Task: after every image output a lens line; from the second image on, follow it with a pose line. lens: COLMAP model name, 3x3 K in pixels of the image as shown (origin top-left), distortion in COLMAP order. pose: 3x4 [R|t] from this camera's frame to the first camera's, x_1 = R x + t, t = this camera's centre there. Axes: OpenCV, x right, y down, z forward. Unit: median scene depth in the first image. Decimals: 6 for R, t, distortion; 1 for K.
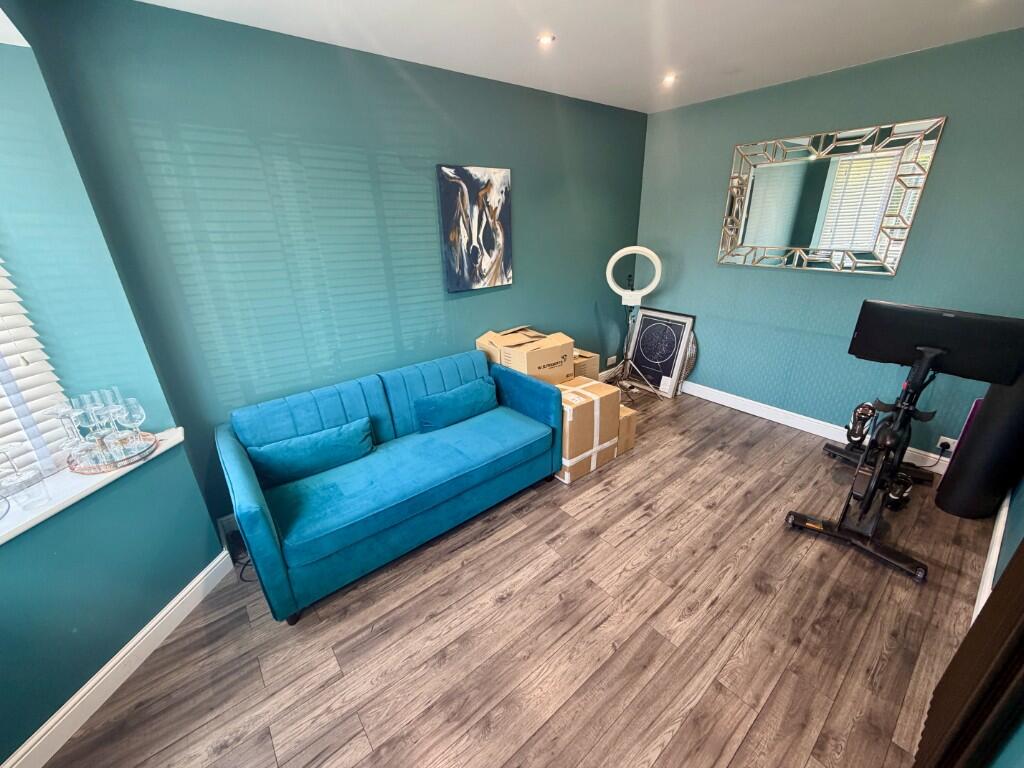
lens RADIAL K [[407.2, 0, 510.5], [0, 407.2, 385.1], [0, 0, 1]] dist [0.001178, -0.000362]
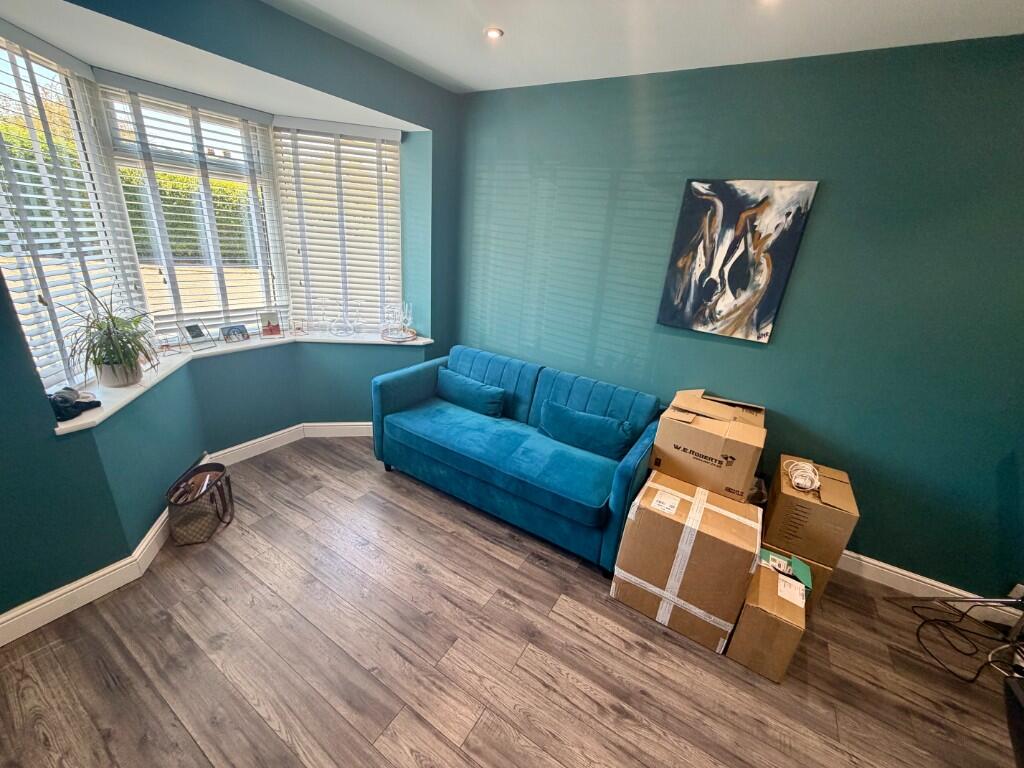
lens RADIAL K [[407.2, 0, 510.5], [0, 407.2, 385.1], [0, 0, 1]] dist [0.001178, -0.000362]
pose [[0.324288, 0.383181, -0.864875, 0.564316], [-0.440369, 0.870325, 0.220478, -0.169236], [0.837205, 0.309366, 0.450977, 0.391507]]
